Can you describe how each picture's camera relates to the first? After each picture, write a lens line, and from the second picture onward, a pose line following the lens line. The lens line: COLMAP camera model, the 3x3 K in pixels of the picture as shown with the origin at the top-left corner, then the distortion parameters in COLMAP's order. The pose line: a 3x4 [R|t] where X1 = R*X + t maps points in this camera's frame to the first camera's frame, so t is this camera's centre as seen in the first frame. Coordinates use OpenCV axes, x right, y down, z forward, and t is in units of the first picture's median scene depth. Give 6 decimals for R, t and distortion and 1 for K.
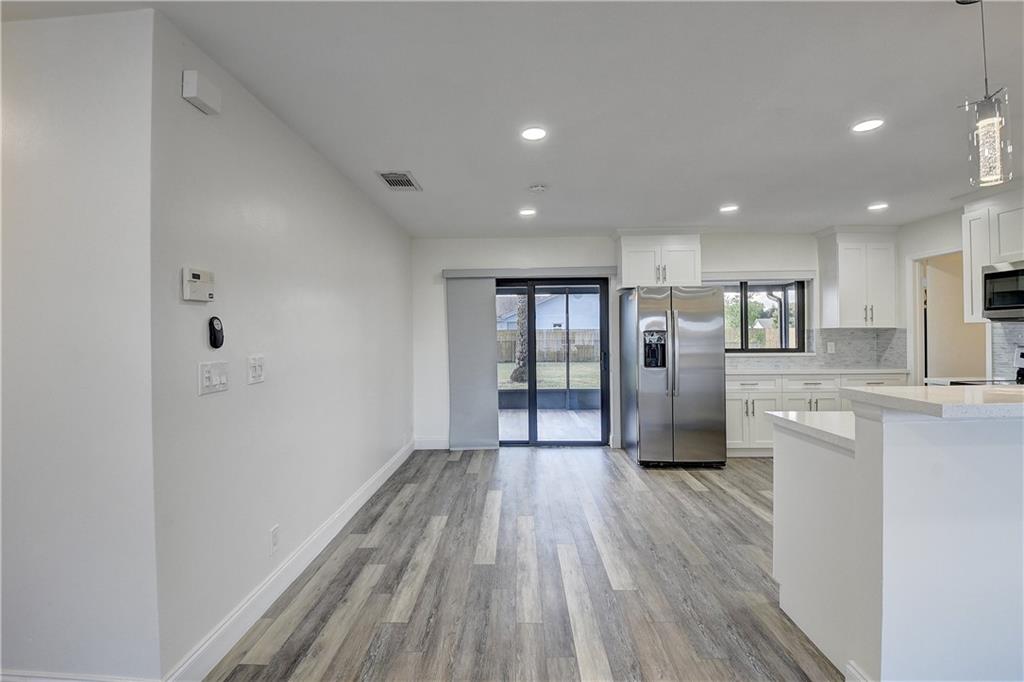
lens RADIAL K [[451.0, 0, 508.3], [0, 451.0, 328.9], [0, 0, 1]] dist [0.009511, -0.021763]
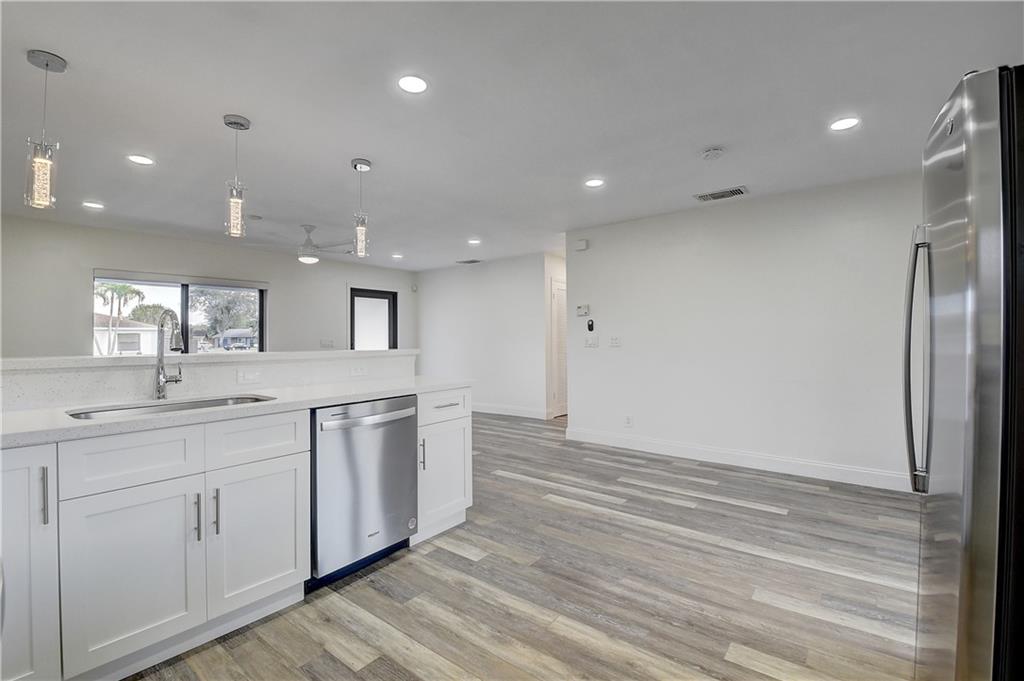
lens RADIAL K [[451.0, 0, 508.3], [0, 451.0, 328.4], [0, 0, 1]] dist [0.009511, -0.021763]
pose [[-0.596070, -0.006335, -0.802908, 0.818603], [0.017808, 0.999619, -0.021107, 0.033660], [0.802735, -0.026879, -0.595730, 0.969803]]
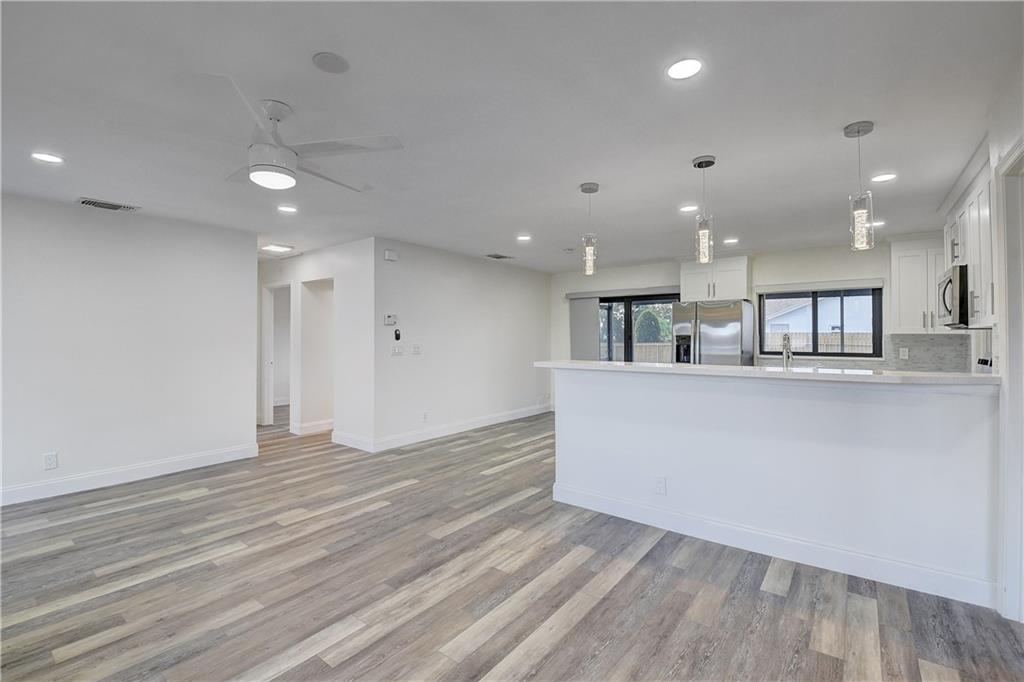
lens RADIAL K [[452.4, 0, 509.0], [0, 452.4, 330.4], [0, 0, 1]] dist [0.016358, -0.027521]
pose [[0.805809, 0.001168, -0.592174, 0.720936], [-0.002339, 0.999997, -0.001210, -0.007685], [0.592171, 0.002360, 0.805809, -0.401705]]
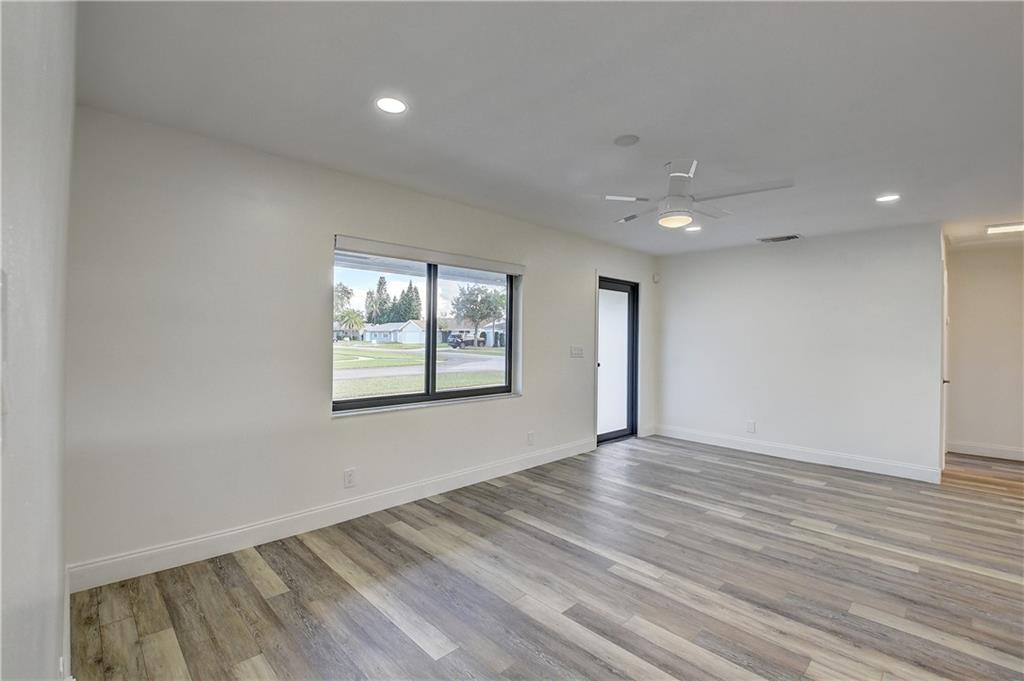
lens RADIAL K [[454.2, 0, 508.7], [0, 454.2, 329.2], [0, 0, 1]] dist [-0.010347, -0.009398]
pose [[-0.702900, -0.013127, -0.711168, 0.861670], [-0.006384, 0.999906, -0.012146, -0.004801], [0.711260, -0.003997, -0.702918, 0.168227]]
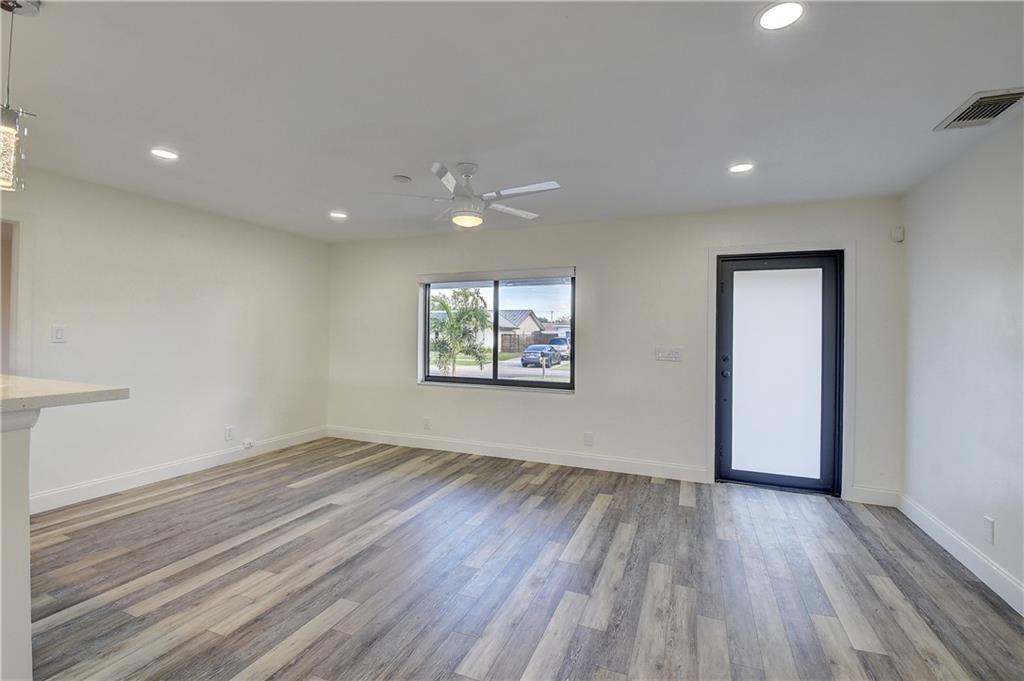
lens RADIAL K [[454.2, 0, 508.7], [0, 454.2, 329.2], [0, 0, 1]] dist [-0.010347, -0.009398]
pose [[-0.933407, 0.002611, 0.358810, -0.134046], [-0.004559, 0.999807, -0.019135, 0.005946], [-0.358790, -0.019497, -0.933215, 0.506949]]
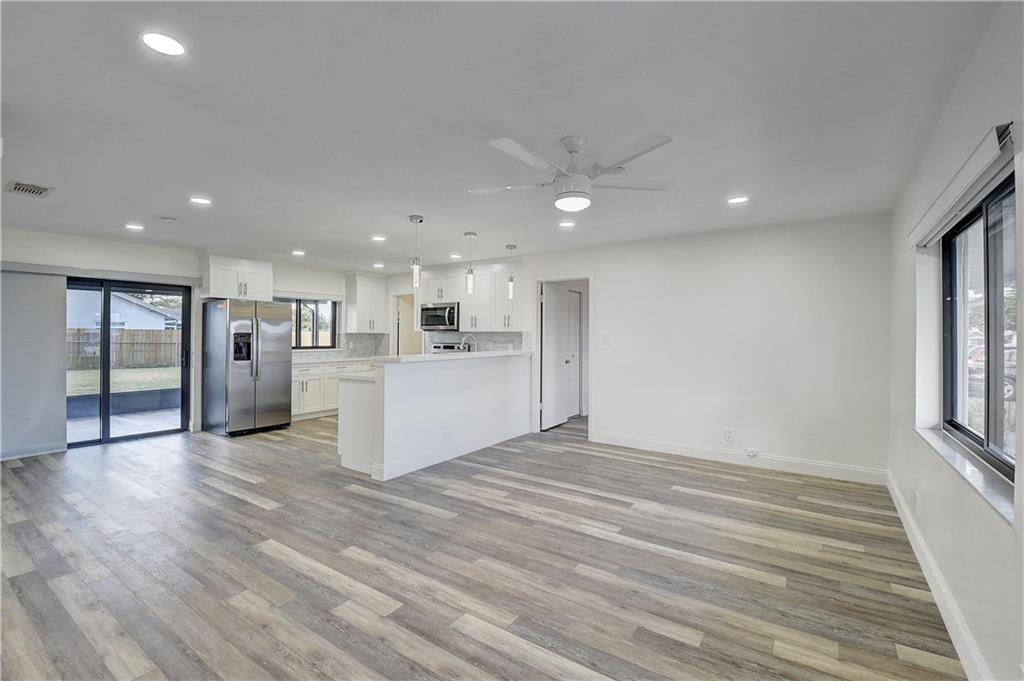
lens RADIAL K [[452.4, 0, 509.0], [0, 452.4, 329.9], [0, 0, 1]] dist [0.016358, -0.027521]
pose [[0.548633, 0.021280, 0.835792, -0.375465], [-0.017508, 0.999749, -0.013962, 0.000241], [-0.835880, -0.006973, 0.548868, -0.407426]]
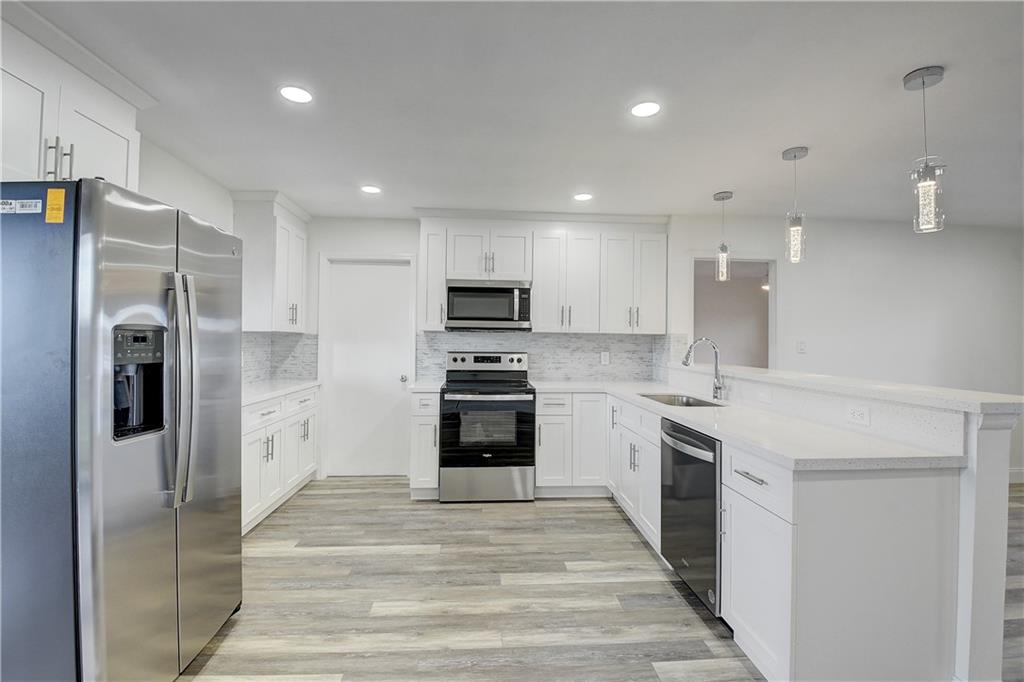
lens RADIAL K [[452.4, 0, 509.0], [0, 452.4, 330.4], [0, 0, 1]] dist [0.016358, -0.027521]
pose [[-0.088438, 0.028320, 0.995679, -0.038135], [-0.019304, 0.999359, -0.030139, 0.012216], [-0.995895, -0.021886, -0.087834, 0.773126]]
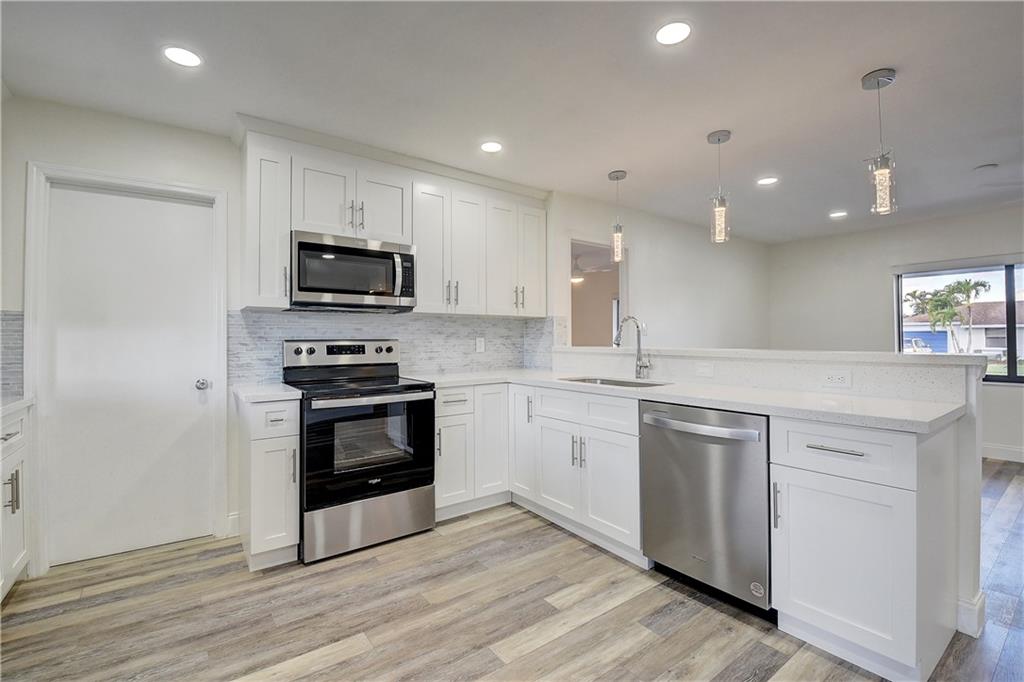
lens RADIAL K [[452.4, 0, 509.0], [0, 452.4, 330.4], [0, 0, 1]] dist [0.016358, -0.027521]
pose [[-0.608526, 0.026767, 0.793082, 0.219036], [0.002965, 0.999501, -0.031458, 0.039539], [-0.793528, -0.016791, -0.608302, 0.964803]]
